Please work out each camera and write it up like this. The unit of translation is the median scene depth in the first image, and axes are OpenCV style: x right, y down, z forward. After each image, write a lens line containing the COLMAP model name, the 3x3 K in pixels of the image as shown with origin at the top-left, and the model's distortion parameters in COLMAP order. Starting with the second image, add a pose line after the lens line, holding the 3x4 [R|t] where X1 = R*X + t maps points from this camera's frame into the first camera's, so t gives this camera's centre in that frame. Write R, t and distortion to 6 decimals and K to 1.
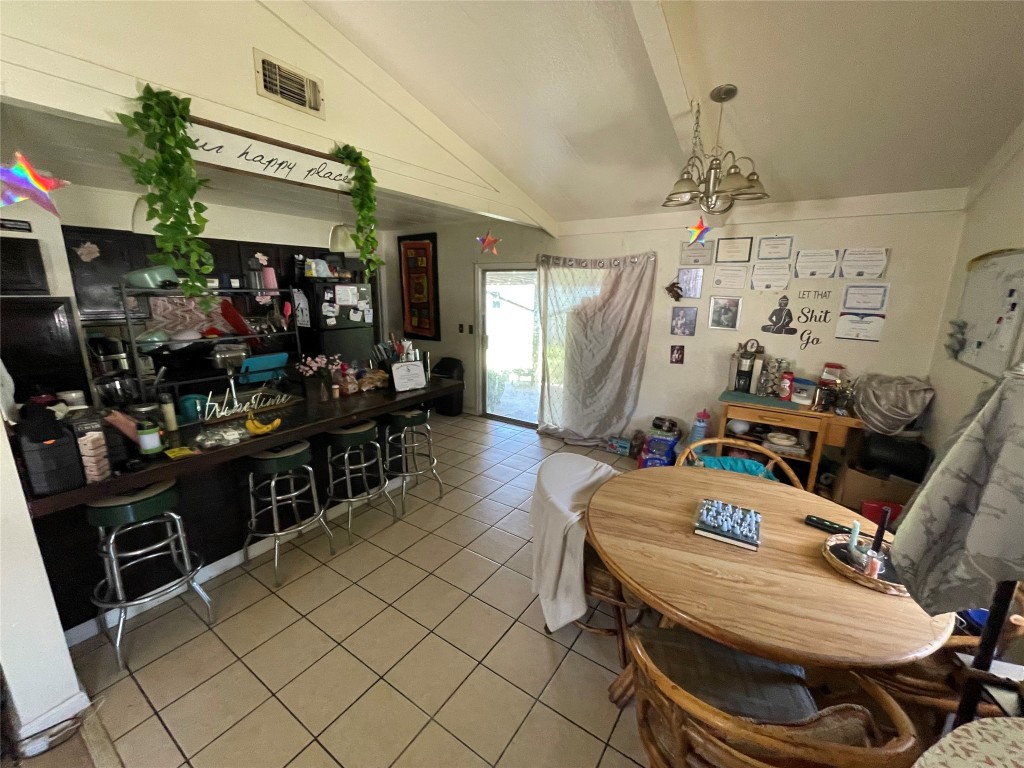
lens RADIAL K [[415.2, 0, 510.8], [0, 415.2, 383.6], [0, 0, 1]] dist [0.000203, 0.000017]
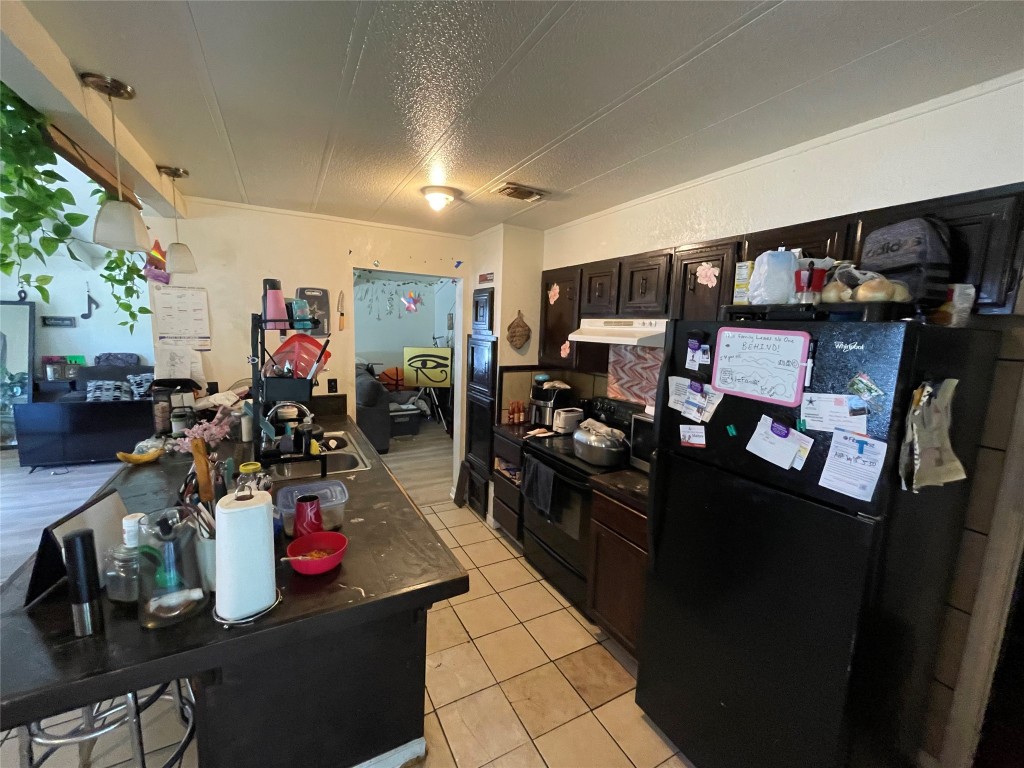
lens RADIAL K [[415.2, 0, 511.4], [0, 415.2, 386.6], [0, 0, 1]] dist [0.000203, 0.000017]
pose [[-0.456427, 0.101115, -0.883997, -0.076330], [-0.238971, 0.943086, 0.231260, -0.228296], [0.857069, 0.316803, -0.406286, 0.999482]]
